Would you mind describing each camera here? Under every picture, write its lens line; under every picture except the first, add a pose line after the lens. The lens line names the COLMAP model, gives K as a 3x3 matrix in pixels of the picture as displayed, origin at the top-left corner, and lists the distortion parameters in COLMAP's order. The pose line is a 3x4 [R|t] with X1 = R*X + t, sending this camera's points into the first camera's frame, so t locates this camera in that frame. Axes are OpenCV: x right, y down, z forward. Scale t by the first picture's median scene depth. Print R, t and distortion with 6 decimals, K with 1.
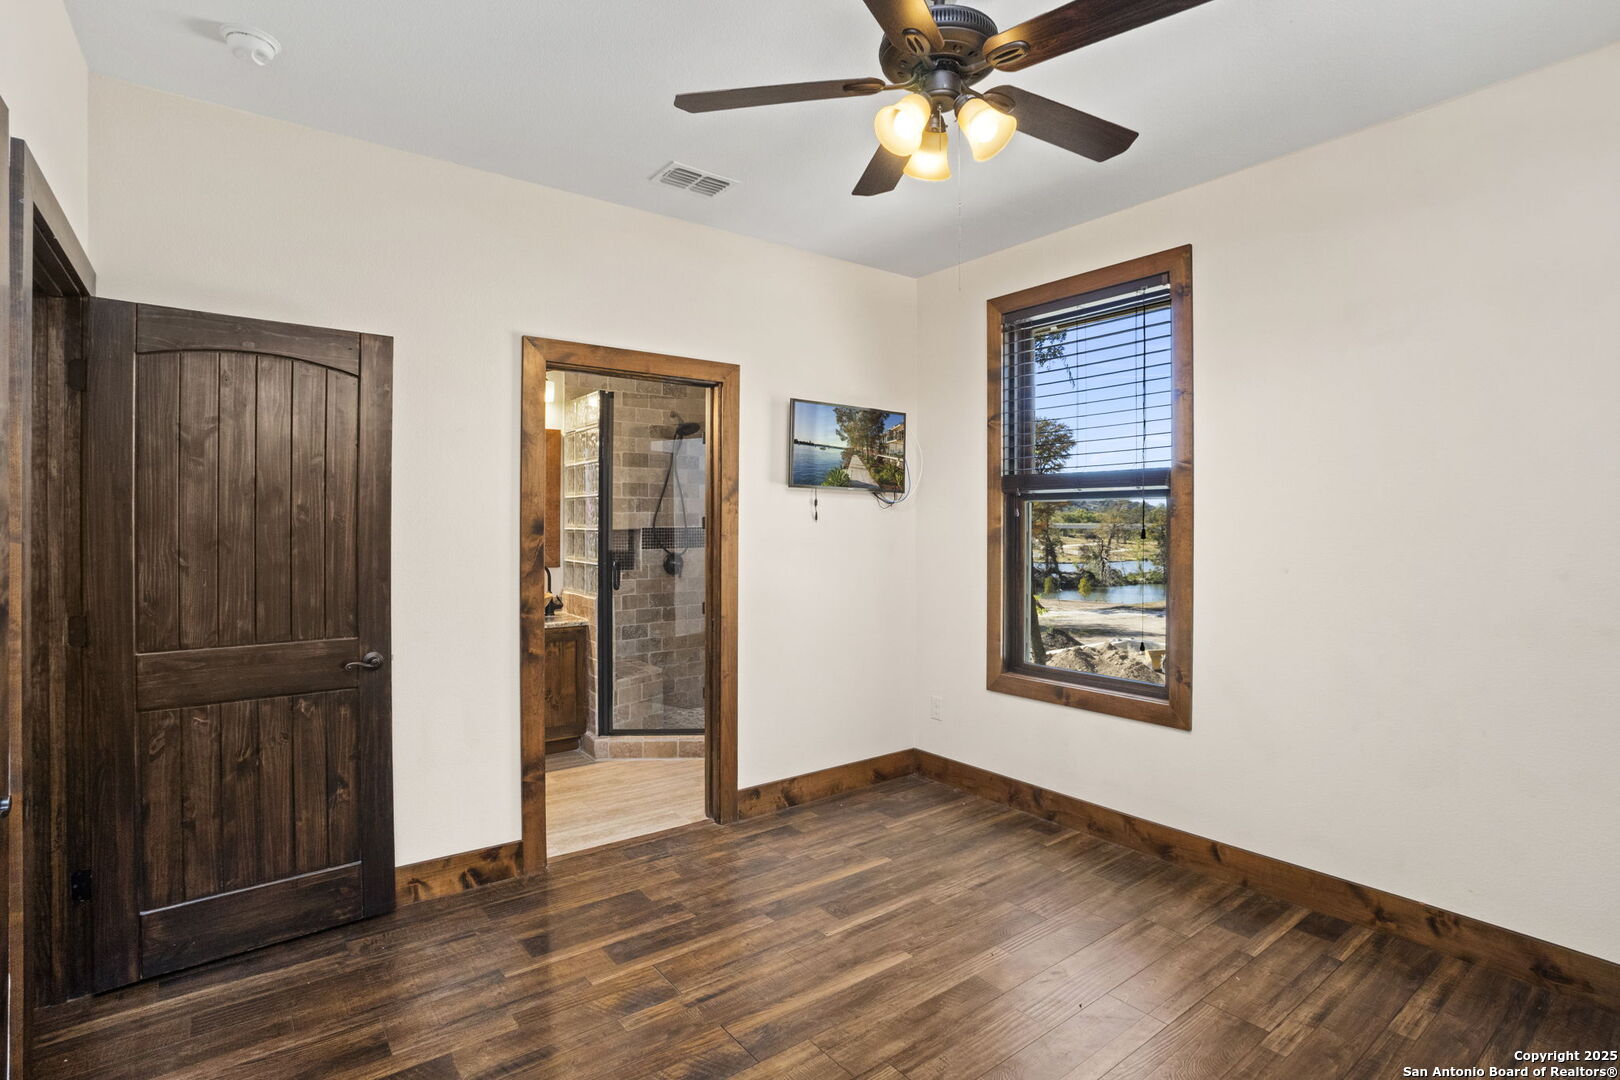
lens RADIAL K [[788.6, 0, 812.9], [0, 788.6, 565.7], [0, 0, 1]] dist [-0.080809, 0.033789]
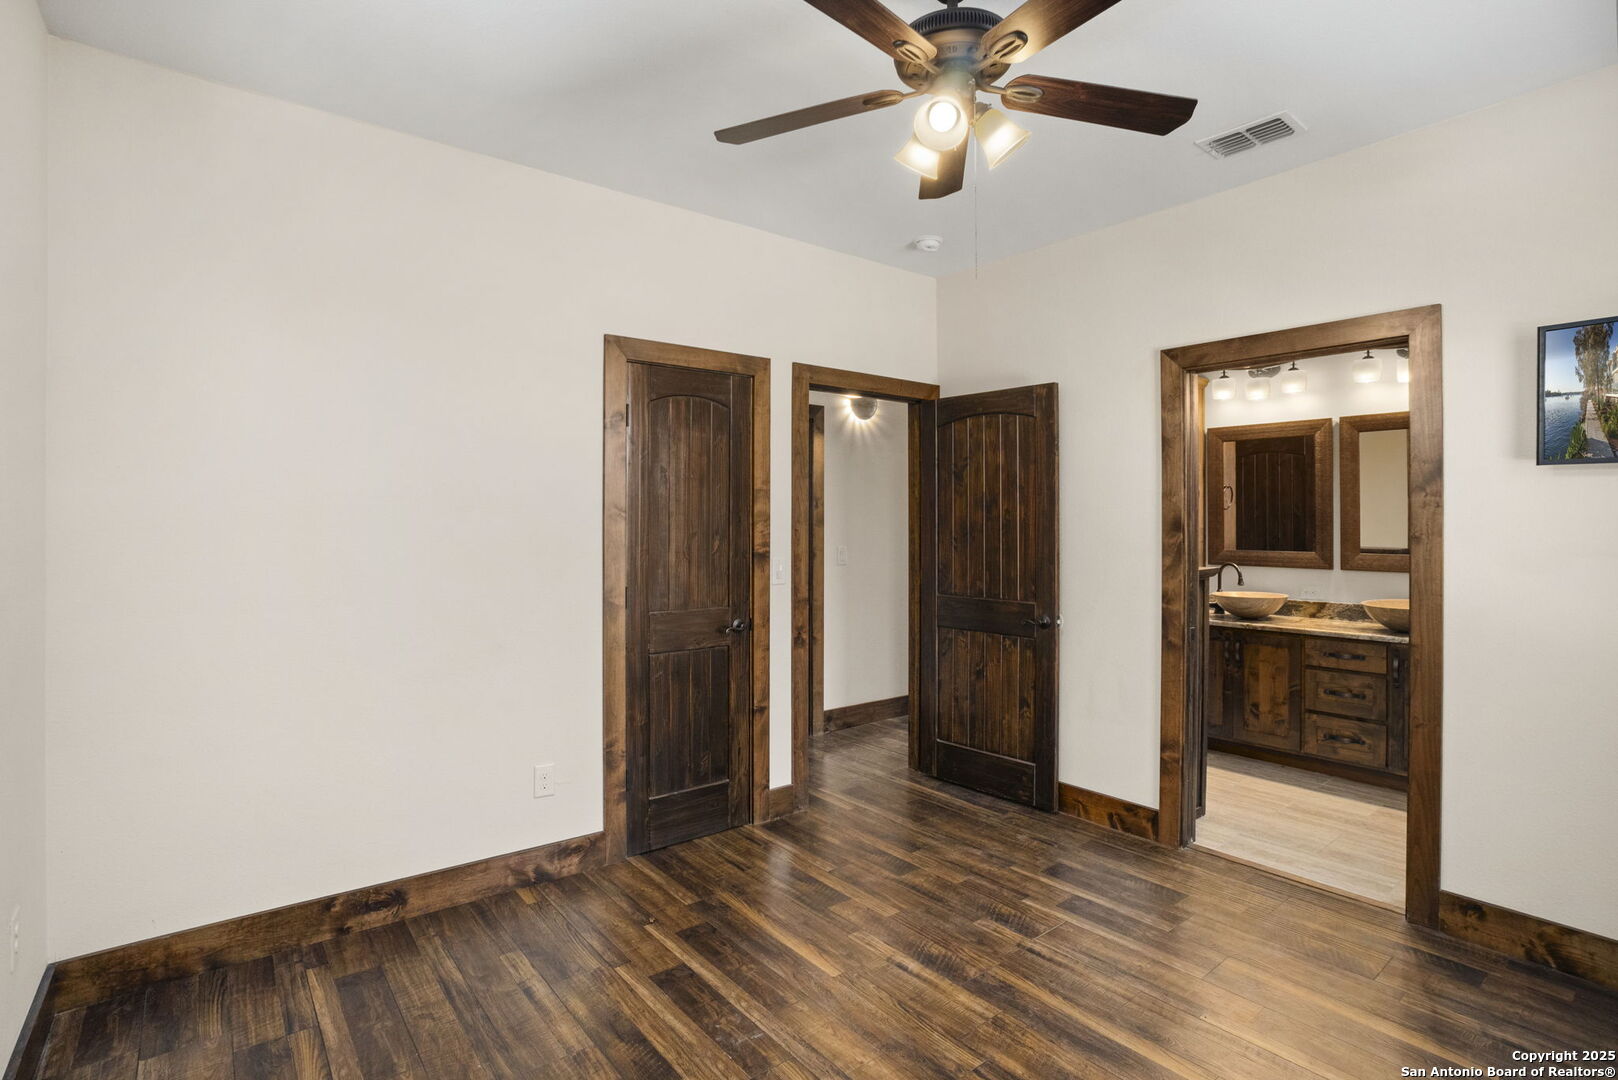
lens RADIAL K [[787.6, 0, 811.9], [0, 787.6, 565.6], [0, 0, 1]] dist [-0.080809, 0.033789]
pose [[0.020219, 0.053743, -0.998350, 0.723546], [-0.048282, 0.997442, 0.052716, -0.026378], [0.998629, 0.047137, 0.022762, 0.492925]]
